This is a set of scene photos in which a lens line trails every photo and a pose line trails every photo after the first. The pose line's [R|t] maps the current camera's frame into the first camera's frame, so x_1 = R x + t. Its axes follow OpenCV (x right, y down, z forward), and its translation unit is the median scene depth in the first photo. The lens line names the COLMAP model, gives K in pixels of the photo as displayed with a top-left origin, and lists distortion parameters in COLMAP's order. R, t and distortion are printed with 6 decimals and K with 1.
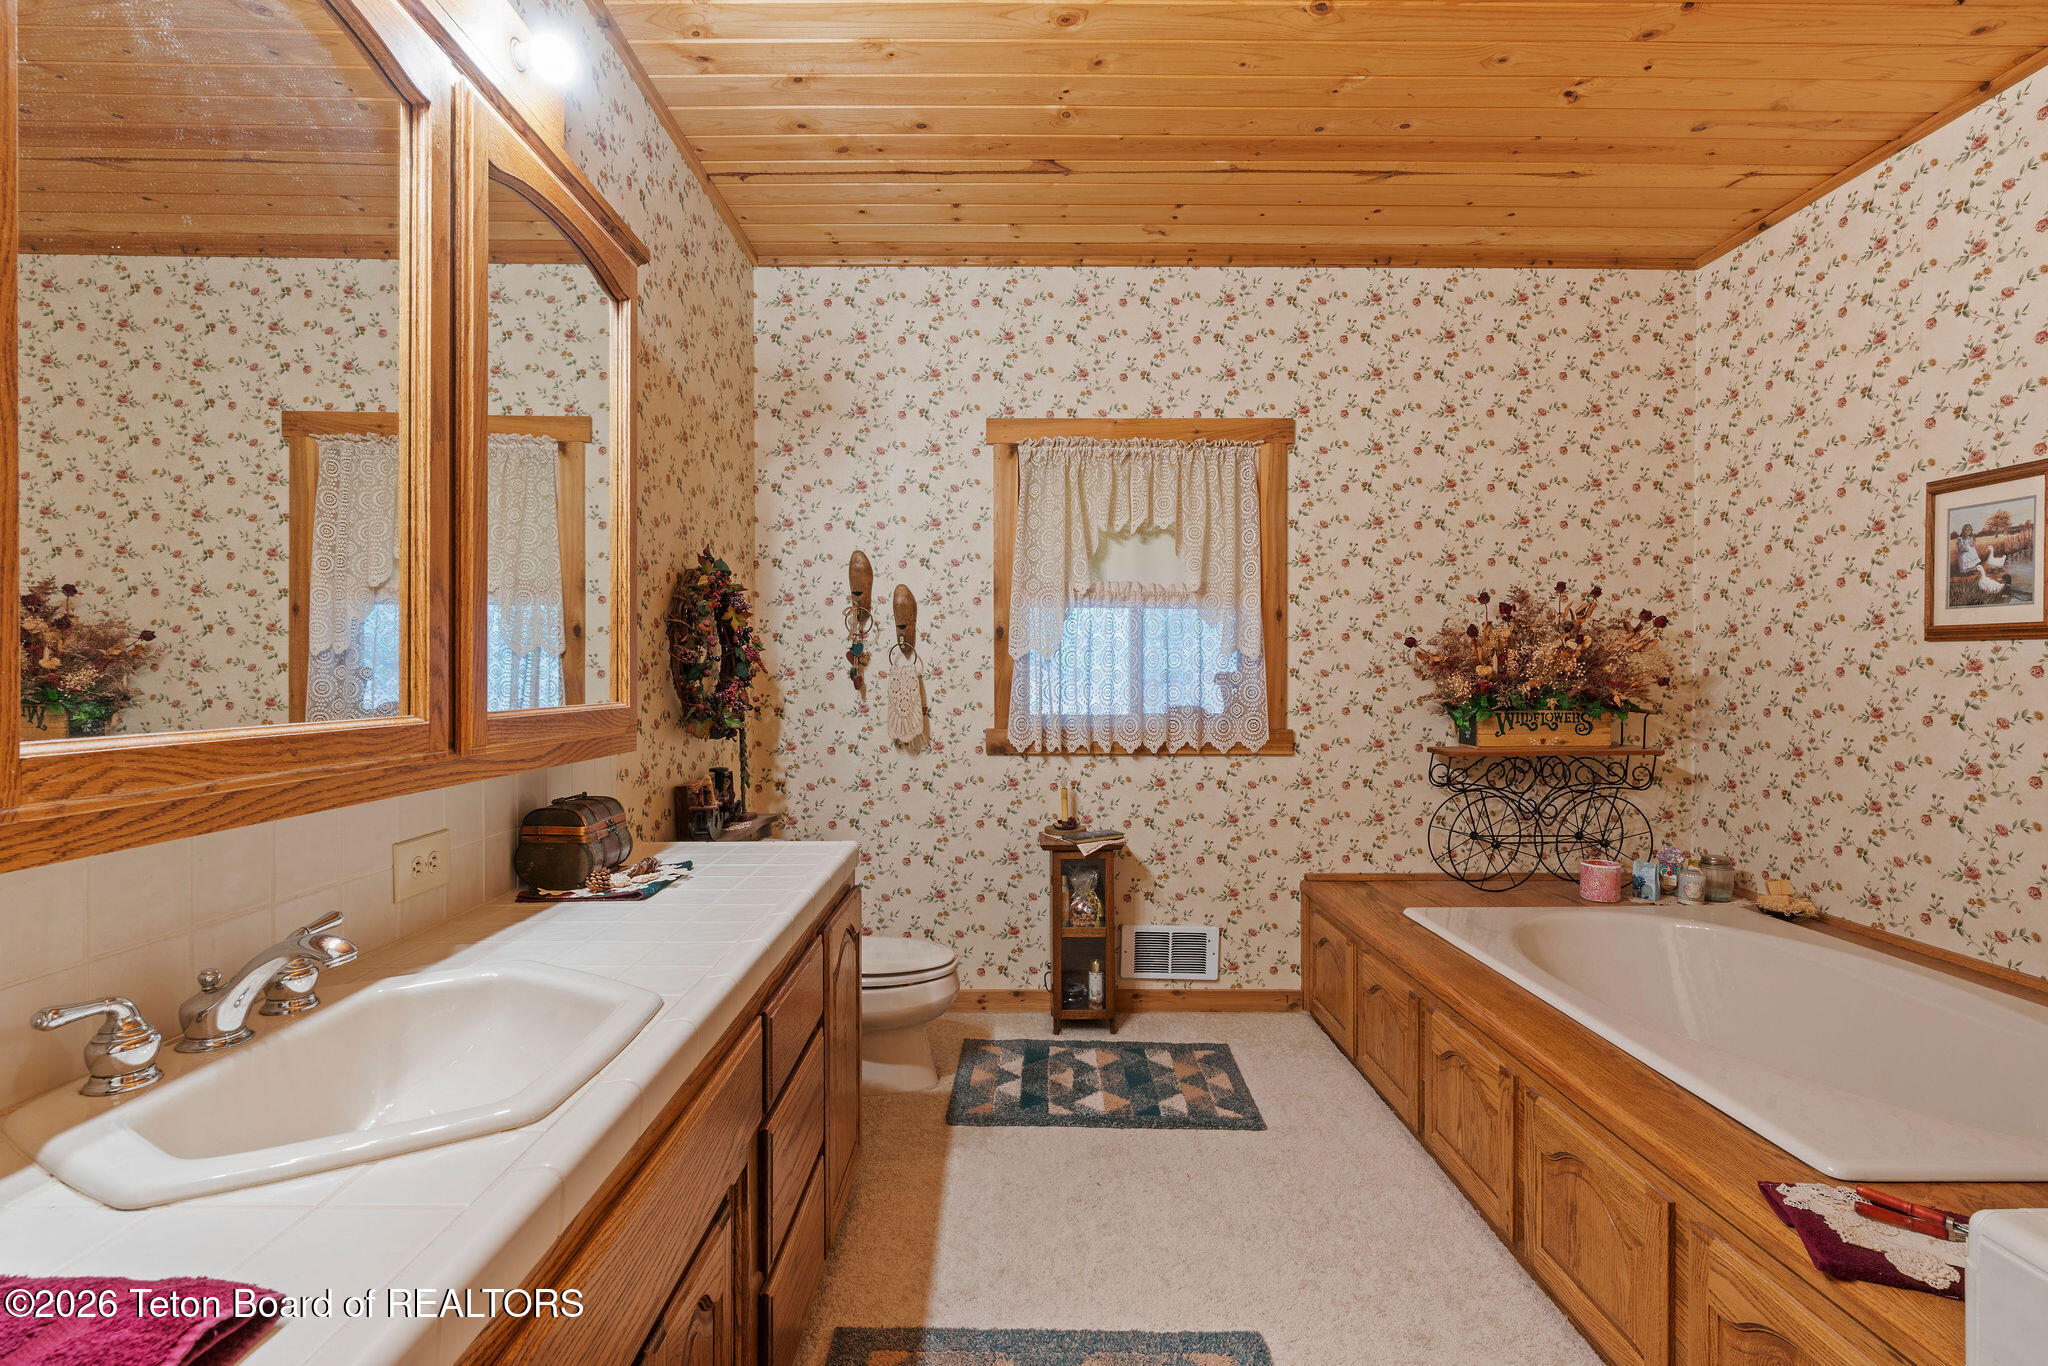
lens RADIAL K [[930.4, 0, 1020.5], [0, 930.4, 686.8], [0, 0, 1]] dist [-0.002997, -0.000057]
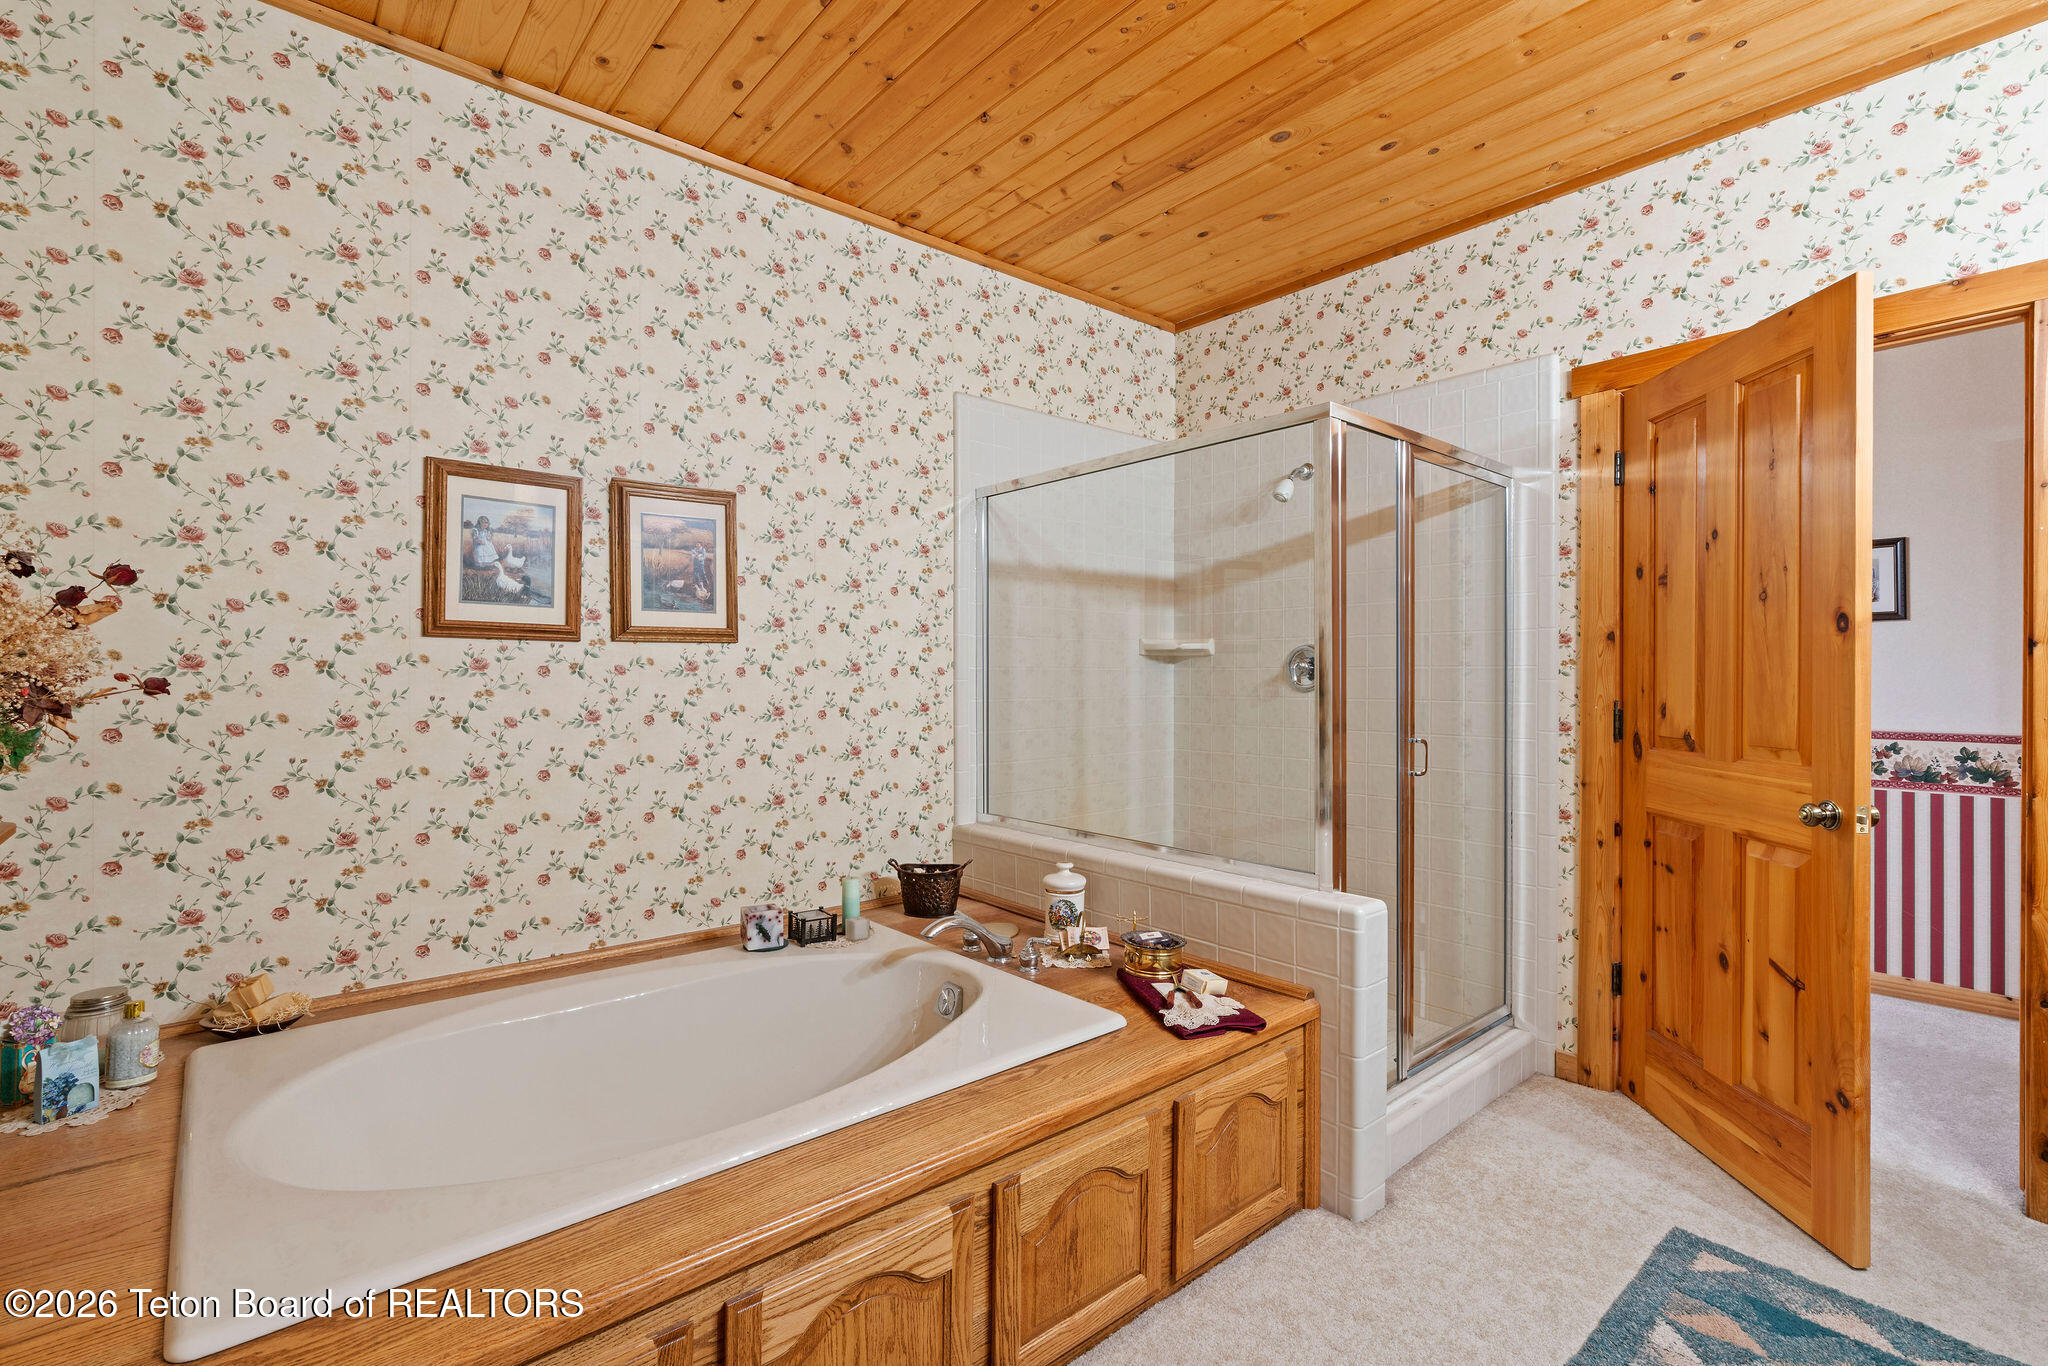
lens RADIAL K [[930.4, 0, 1020.5], [0, 930.4, 686.8], [0, 0, 1]] dist [-0.002997, -0.000057]
pose [[-0.650182, -0.009790, 0.759715, -0.064735], [0.008120, 0.999770, 0.019833, -0.014693], [-0.759735, 0.019064, -0.649953, 1.215588]]
